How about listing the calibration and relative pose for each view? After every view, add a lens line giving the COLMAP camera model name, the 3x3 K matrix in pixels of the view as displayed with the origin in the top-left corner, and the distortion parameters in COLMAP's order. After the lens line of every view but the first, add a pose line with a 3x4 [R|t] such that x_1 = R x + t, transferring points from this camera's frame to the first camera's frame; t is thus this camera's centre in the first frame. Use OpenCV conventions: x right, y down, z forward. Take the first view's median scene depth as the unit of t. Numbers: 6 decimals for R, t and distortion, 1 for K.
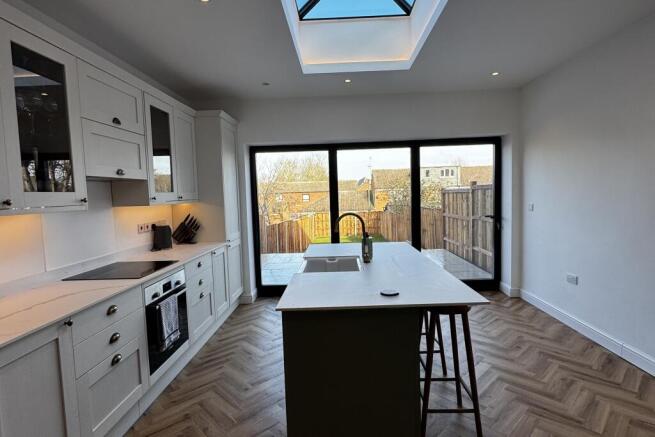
lens RADIAL K [[354.0, 0, 330.5], [0, 354.0, 219.8], [0, 0, 1]] dist [0.004474, 0.000962]
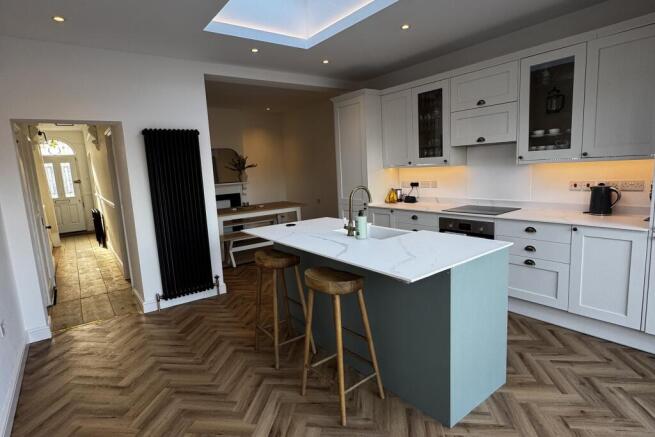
lens RADIAL K [[354.0, 0, 341.3], [0, 354.0, 222.2], [0, 0, 1]] dist [0.004474, 0.000962]
pose [[-0.772386, 0.183944, -0.607934, 0.591007], [0.036678, 0.968466, 0.246430, -0.146817], [0.634093, 0.168042, -0.754777, 1.401708]]
